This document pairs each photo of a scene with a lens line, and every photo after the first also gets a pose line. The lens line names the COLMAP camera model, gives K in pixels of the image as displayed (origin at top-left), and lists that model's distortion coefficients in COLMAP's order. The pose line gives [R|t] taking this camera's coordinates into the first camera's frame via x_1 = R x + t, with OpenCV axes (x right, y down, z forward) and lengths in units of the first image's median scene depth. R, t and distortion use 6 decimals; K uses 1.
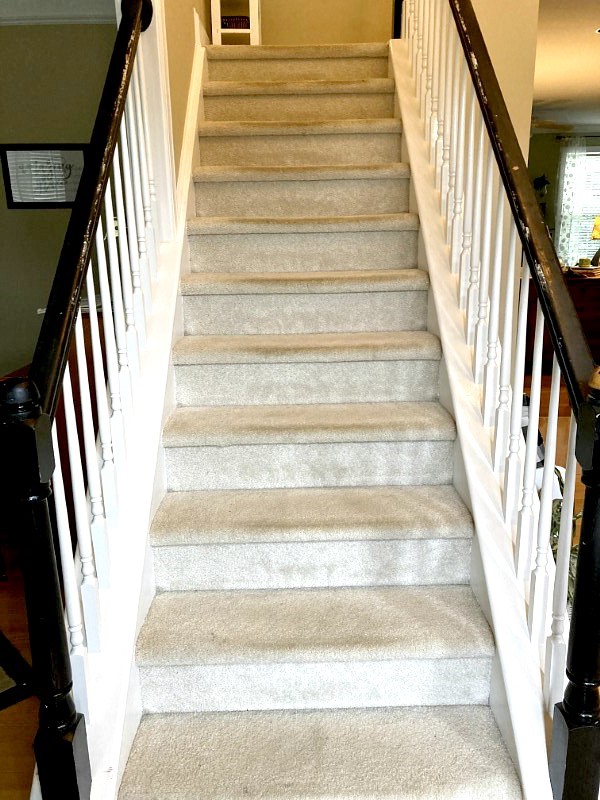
lens RADIAL K [[659.0, 0, 298.3], [0, 659.0, 401.5], [0, 0, 1]] dist [0.058684, -0.078104]
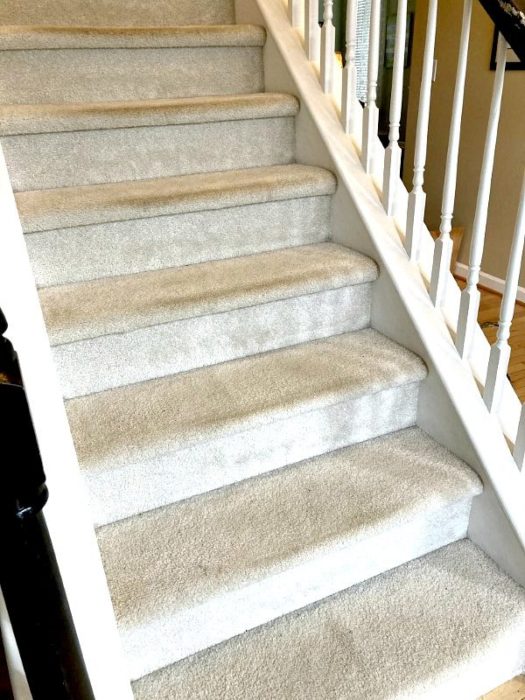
lens RADIAL K [[576.6, 0, 266.1], [0, 576.6, 352.7], [0, 0, 1]] dist [0.058684, -0.078104]
pose [[0.907822, -0.193447, 0.372072, -0.219131], [0.122706, 0.970950, 0.205423, -0.027890], [-0.401002, -0.140832, 0.905187, 0.303078]]
